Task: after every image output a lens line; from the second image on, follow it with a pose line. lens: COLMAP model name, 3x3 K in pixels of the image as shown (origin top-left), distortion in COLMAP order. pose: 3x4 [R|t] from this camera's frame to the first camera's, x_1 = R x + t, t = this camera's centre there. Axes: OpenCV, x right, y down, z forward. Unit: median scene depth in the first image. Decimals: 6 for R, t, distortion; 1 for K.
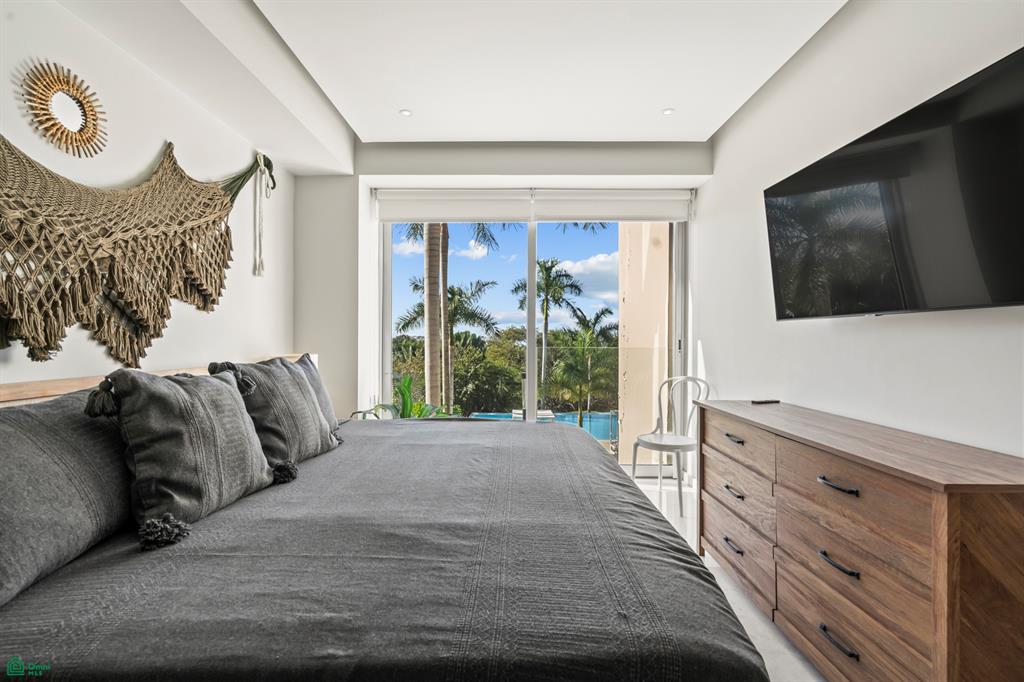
lens RADIAL K [[466.8, 0, 505.6], [0, 466.8, 340.5], [0, 0, 1]] dist [-0.003563, 0.002296]
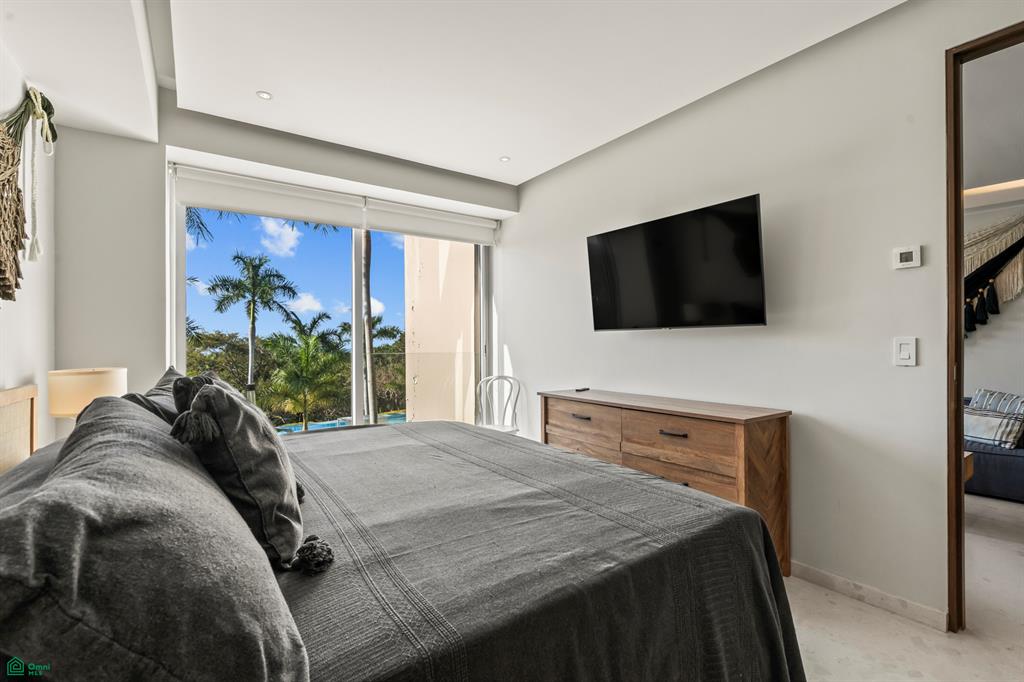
lens RADIAL K [[466.8, 0, 506.0], [0, 466.8, 343.7], [0, 0, 1]] dist [-0.003563, 0.002296]
pose [[0.816548, -0.007467, 0.577229, -0.494153], [0.010301, 0.999946, -0.001637, -0.004823], [-0.577185, 0.007283, 0.816581, 0.002197]]
